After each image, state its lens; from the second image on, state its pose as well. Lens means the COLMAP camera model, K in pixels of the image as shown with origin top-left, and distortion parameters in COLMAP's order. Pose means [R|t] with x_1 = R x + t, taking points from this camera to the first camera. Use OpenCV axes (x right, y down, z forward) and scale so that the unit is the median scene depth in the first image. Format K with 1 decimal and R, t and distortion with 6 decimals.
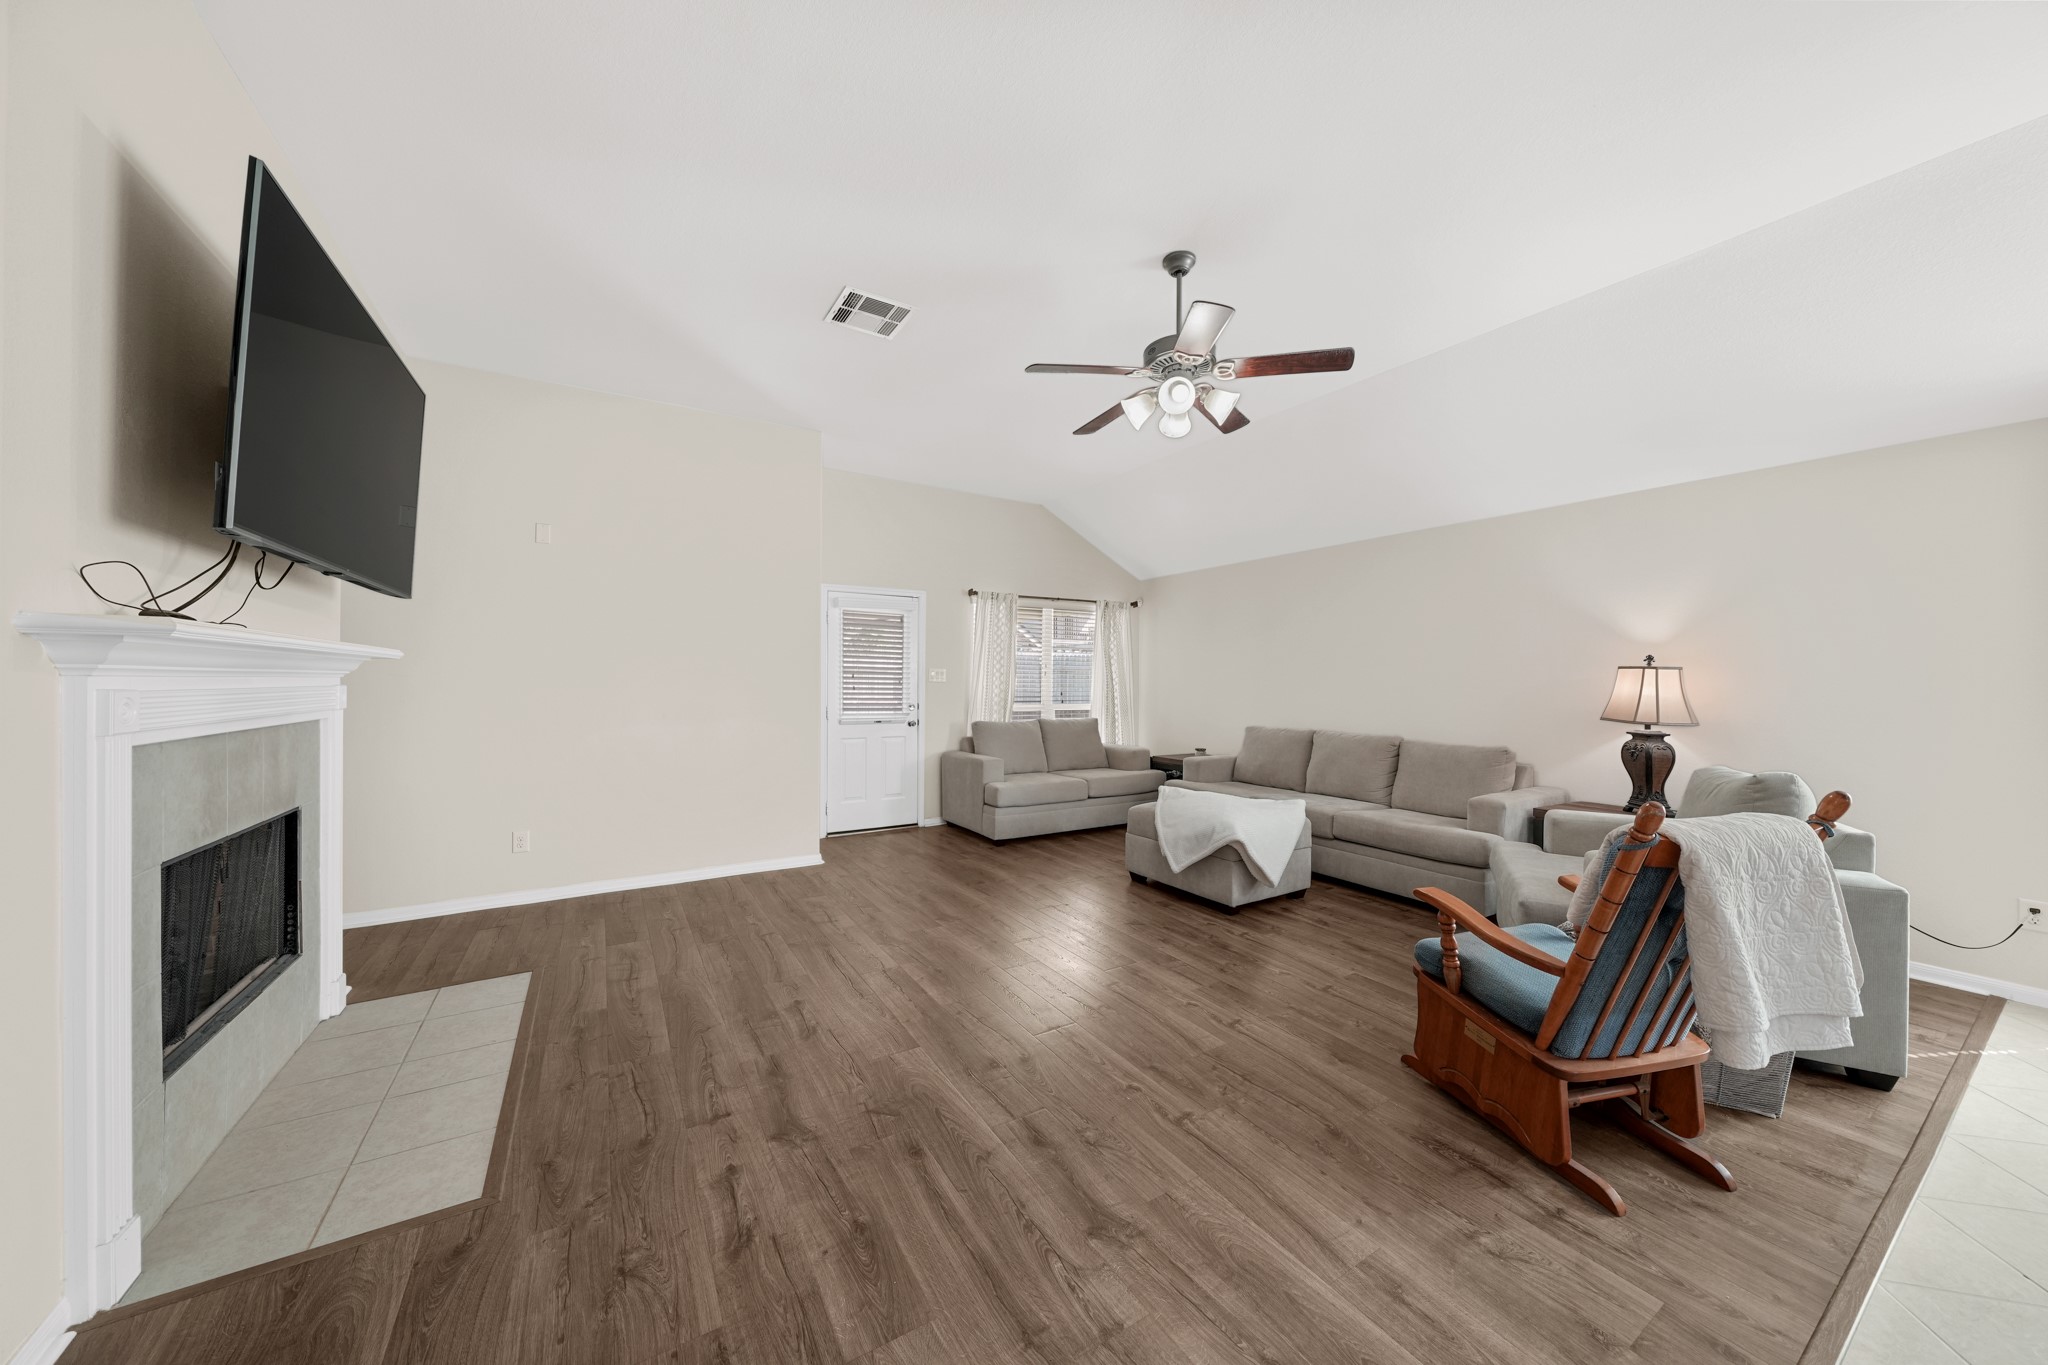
lens RADIAL K [[692.0, 0, 1021.0], [0, 692.0, 682.0], [0, 0, 1]] dist [-0.003106, 0.000211]
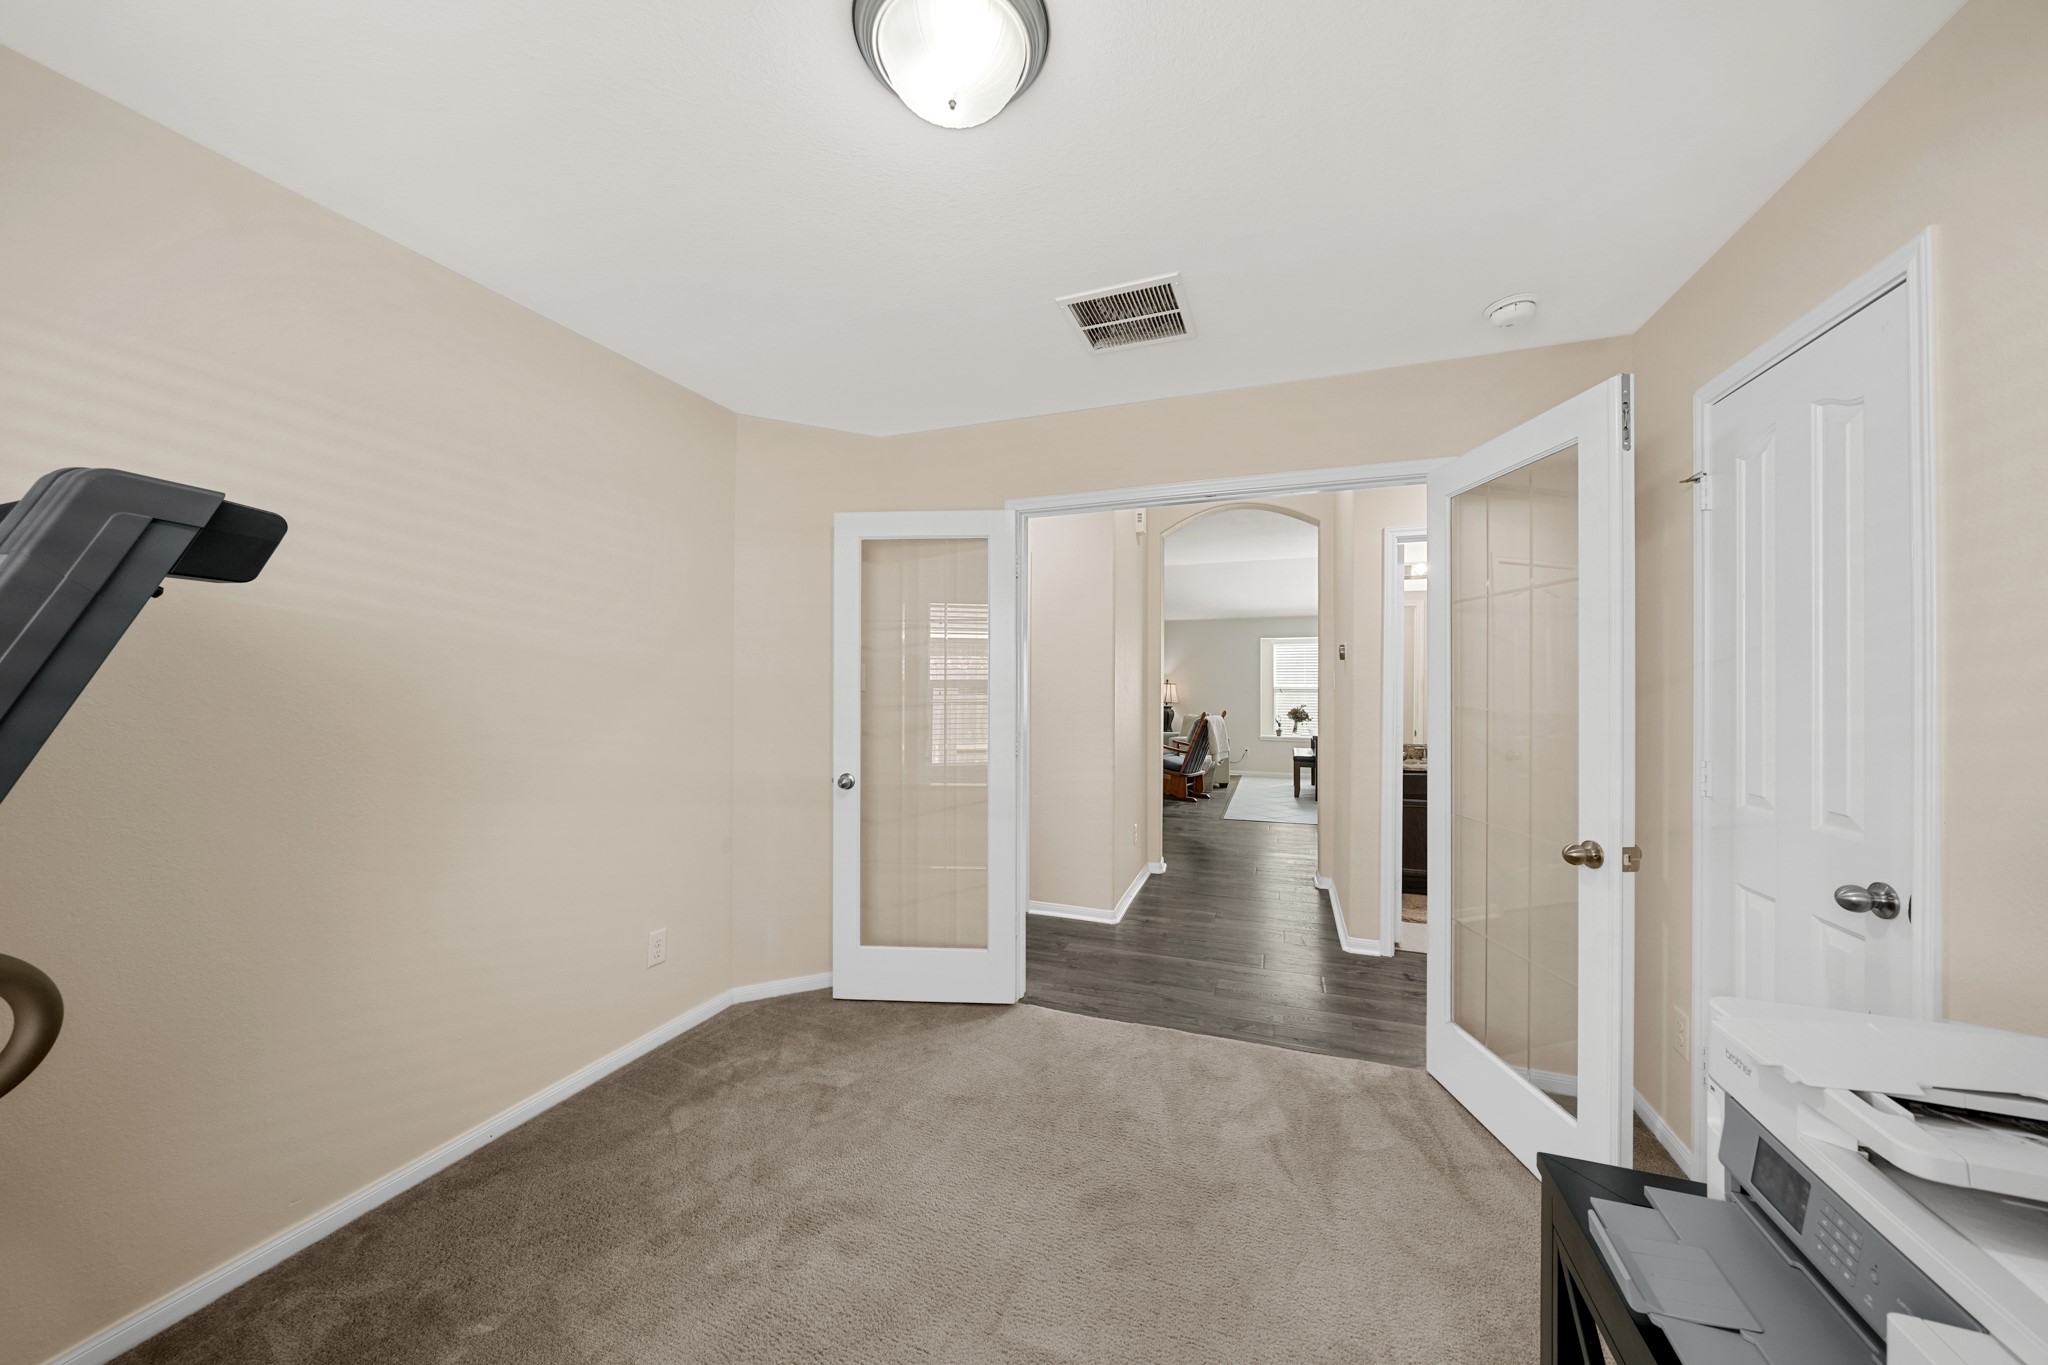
lens RADIAL K [[692.0, 0, 1021.0], [0, 692.0, 682.0], [0, 0, 1]] dist [-0.003106, 0.000211]
pose [[0.787076, 0.001125, 0.616854, -1.706110], [0.002762, 0.999982, -0.005348, -0.020349], [-0.616849, 0.005913, 0.787059, -1.136457]]
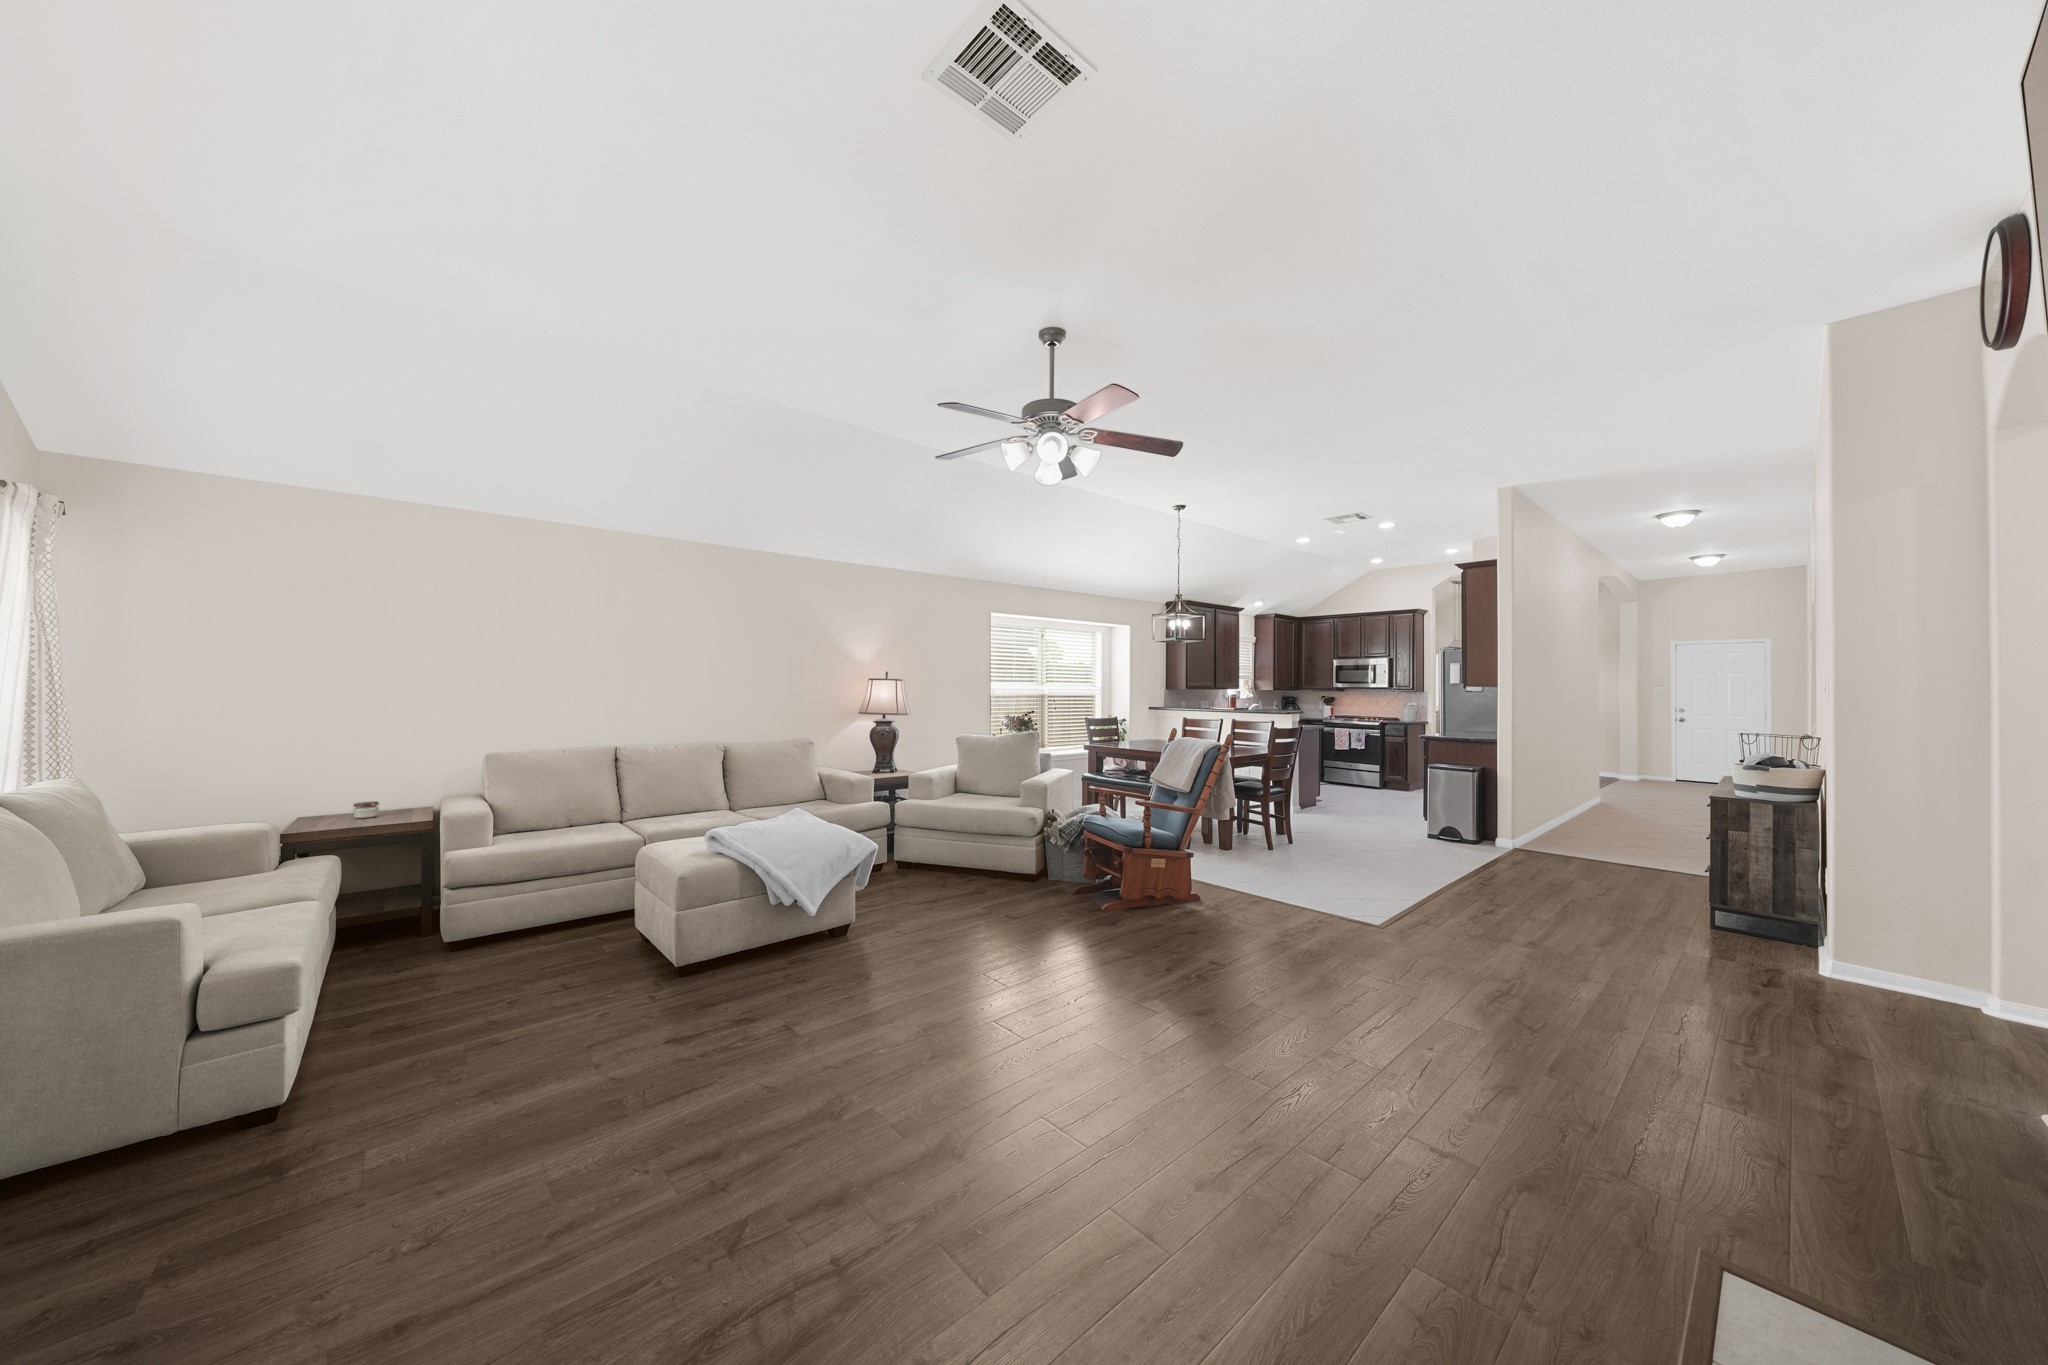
lens RADIAL K [[692.0, 0, 1021.0], [0, 692.0, 682.0], [0, 0, 1]] dist [-0.003106, 0.000211]
pose [[-0.178436, 0.004866, 0.983939, -0.878545], [-0.003970, 0.999976, -0.005665, -0.008572], [-0.983943, -0.004917, -0.178413, 1.204003]]
